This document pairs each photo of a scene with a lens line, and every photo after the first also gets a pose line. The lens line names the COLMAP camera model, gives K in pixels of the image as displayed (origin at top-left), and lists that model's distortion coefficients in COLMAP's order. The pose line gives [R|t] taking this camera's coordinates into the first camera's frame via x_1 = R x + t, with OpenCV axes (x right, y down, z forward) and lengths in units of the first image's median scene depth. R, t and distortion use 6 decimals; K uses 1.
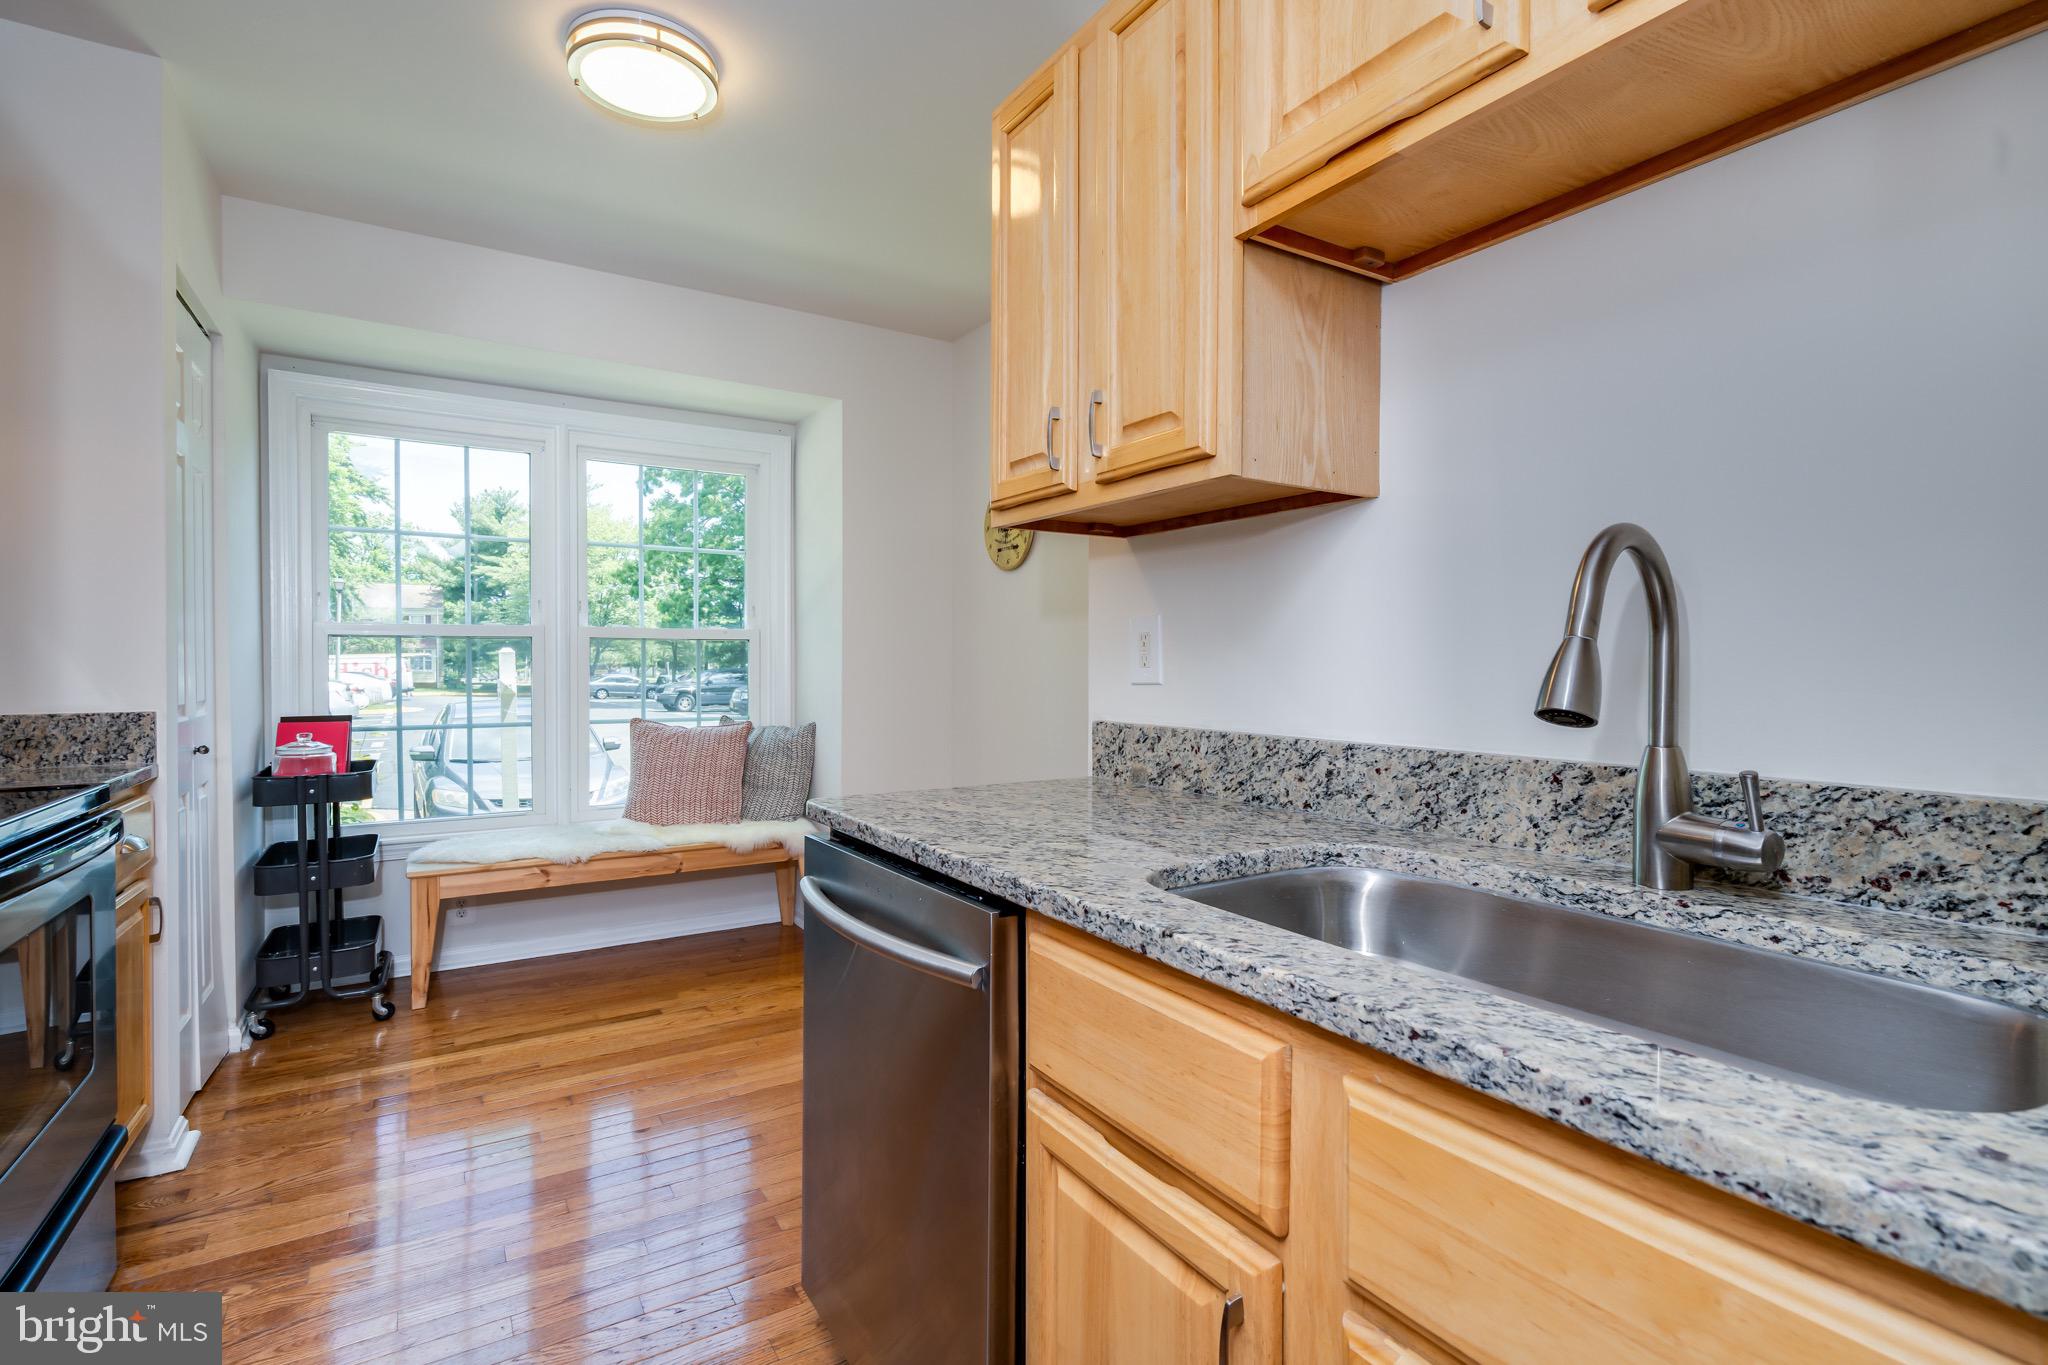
lens RADIAL K [[970.7, 0, 1018.5], [0, 970.7, 677.6], [0, 0, 1]] dist [-0.013556, 0.000591]
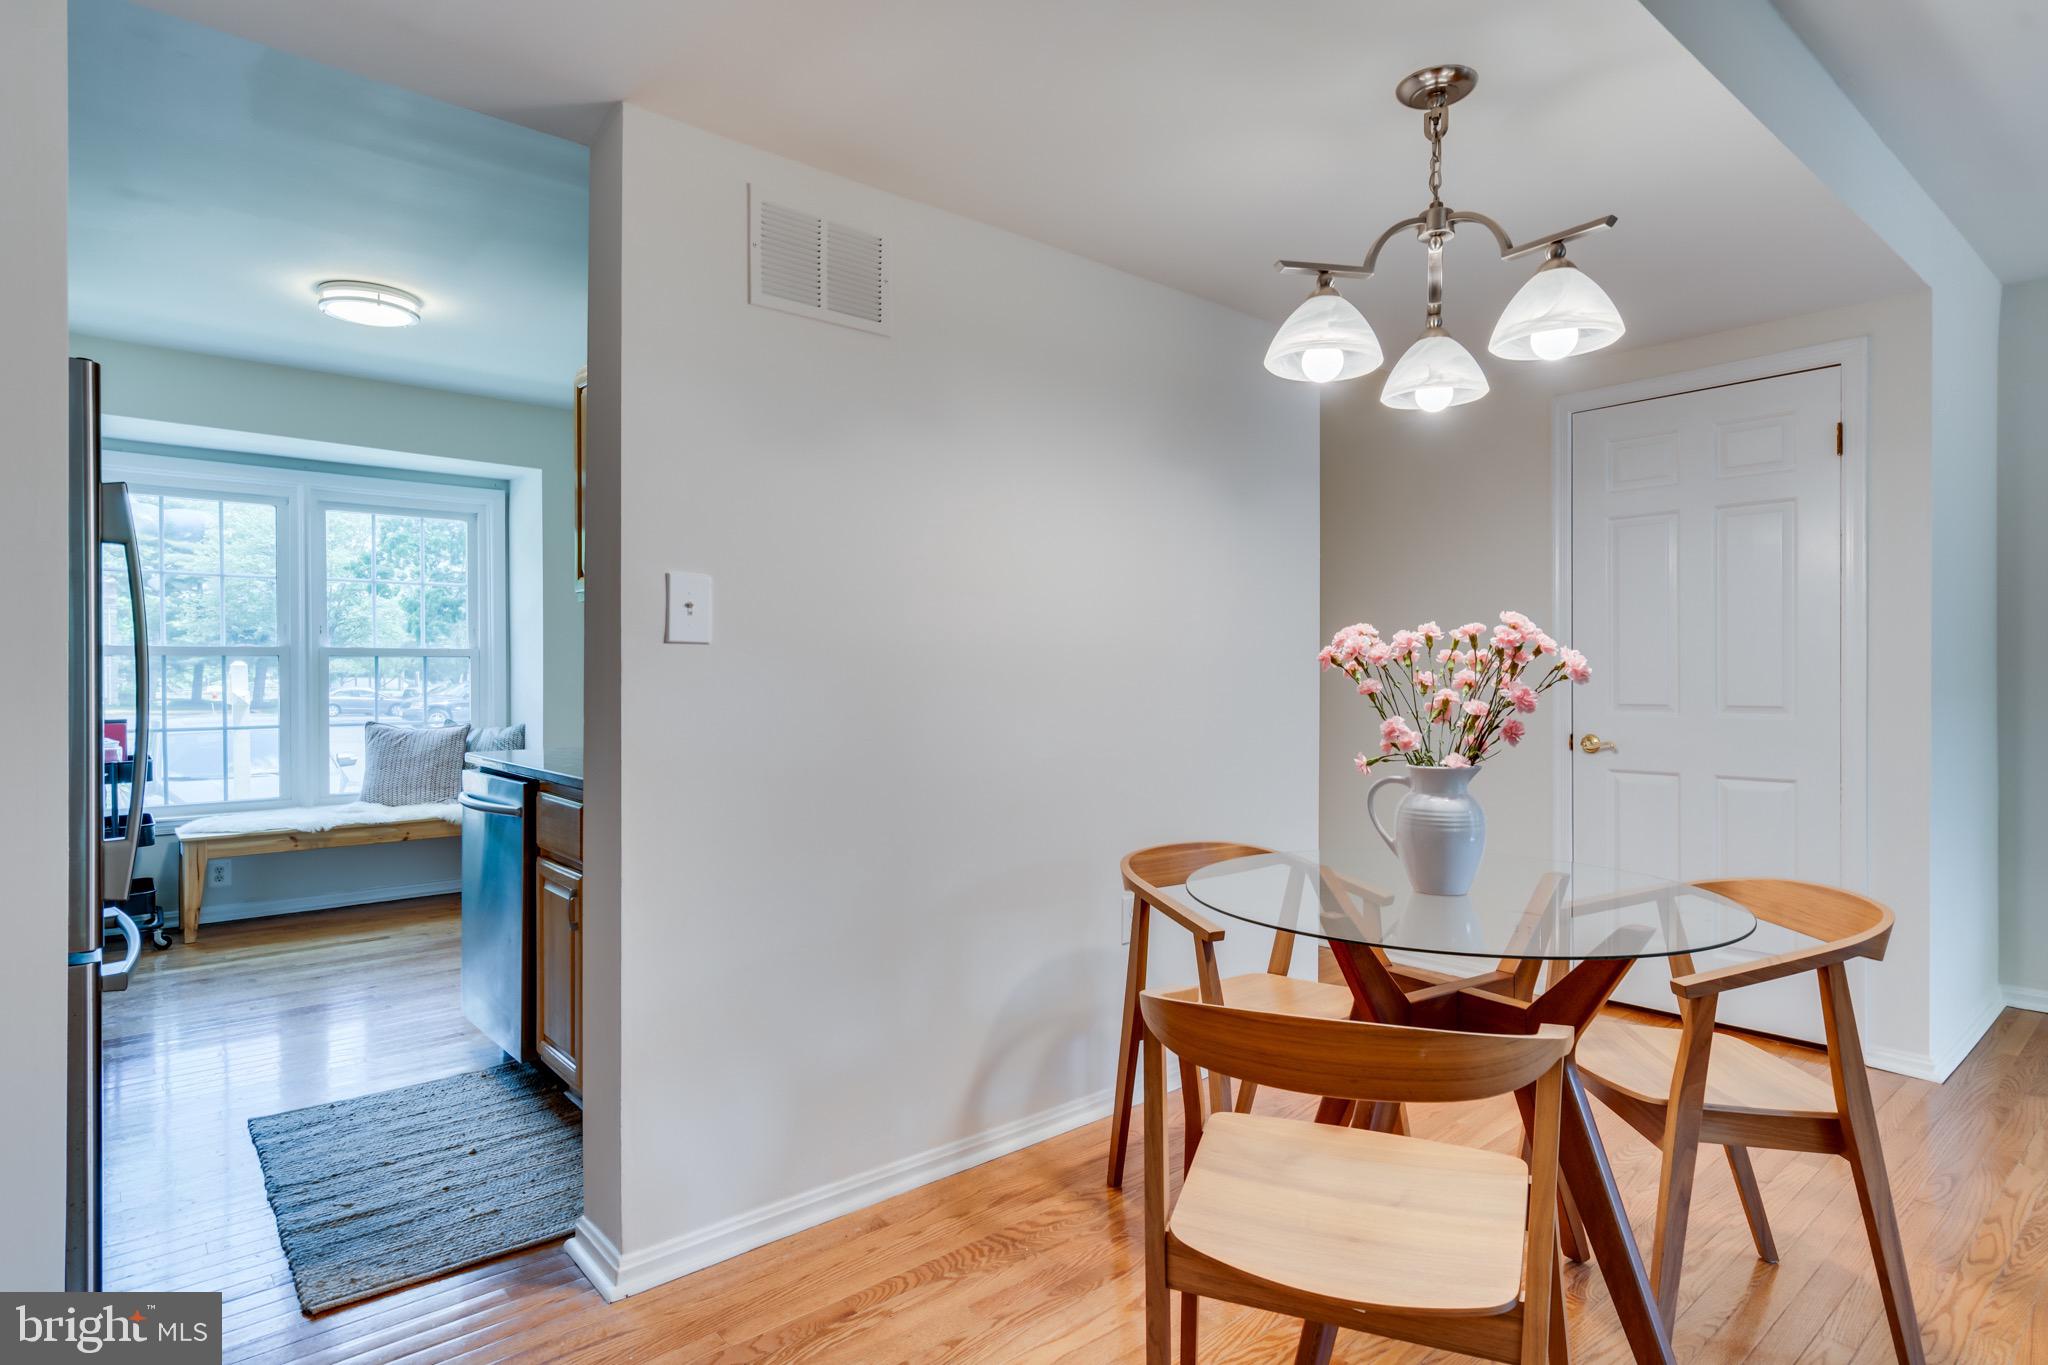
lens RADIAL K [[1104.6, 0, 1017.5], [0, 1104.6, 686.2], [0, 0, 1]] dist [-0.001352, 0.000039]
pose [[0.988729, -0.006339, 0.149583, 0.221876], [0.006366, 0.999980, 0.000295, 0.002169], [-0.149582, 0.000661, 0.988749, -0.543162]]
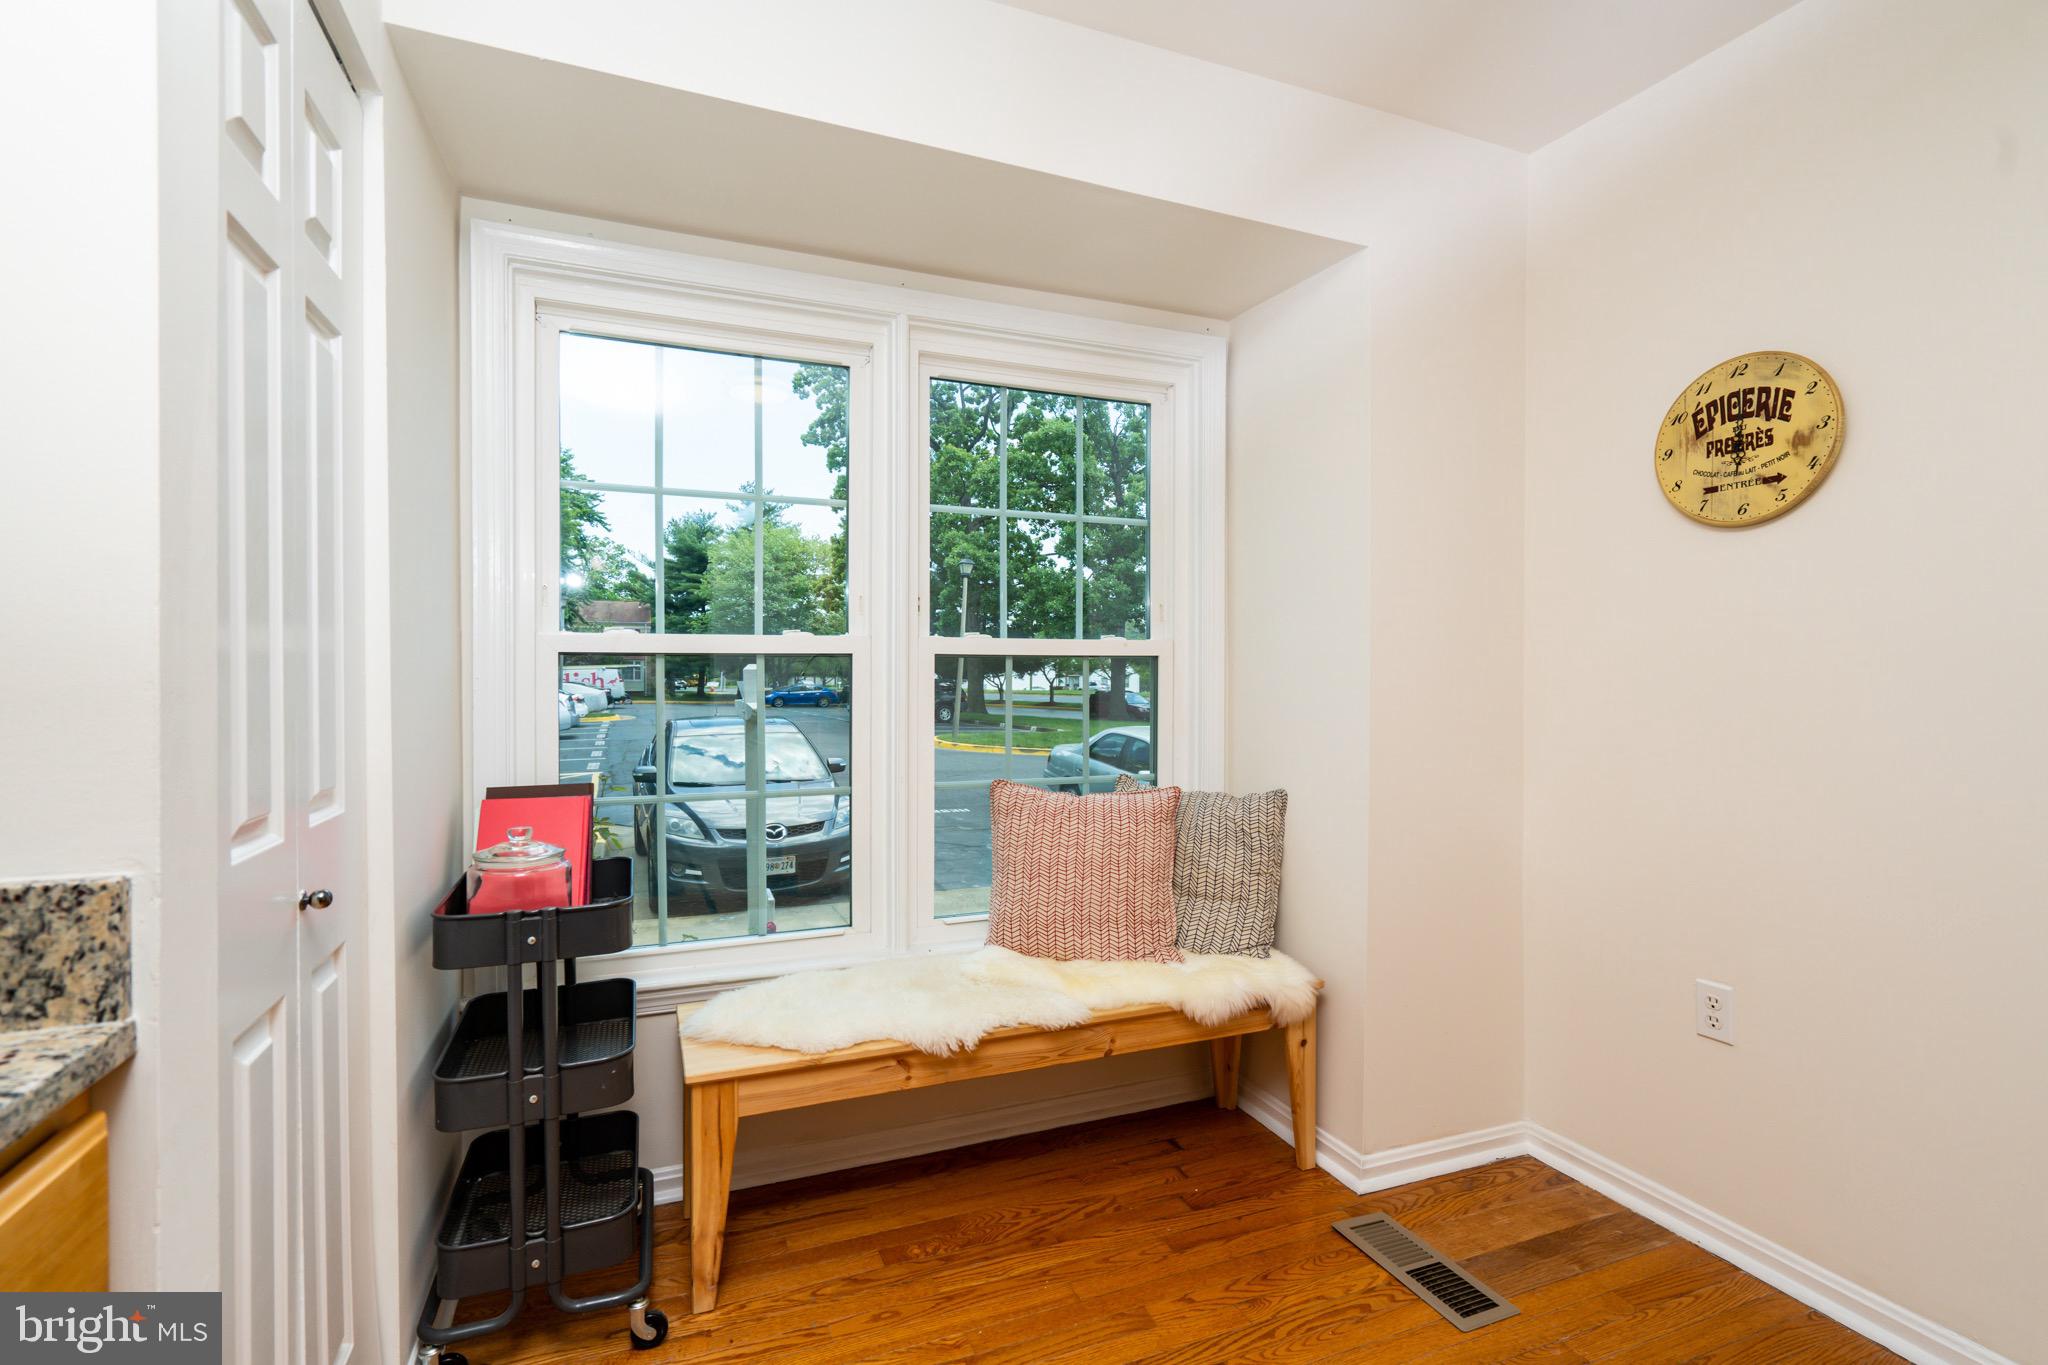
lens RADIAL K [[947.5, 0, 1034.7], [0, 947.5, 678.7], [0, 0, 1]] dist [-0.003242, -0.000513]
pose [[0.988774, -0.000191, -0.149419, -0.292086], [-0.000984, 0.999969, -0.007793, -0.020935], [0.149416, 0.007853, 0.988743, 0.401925]]
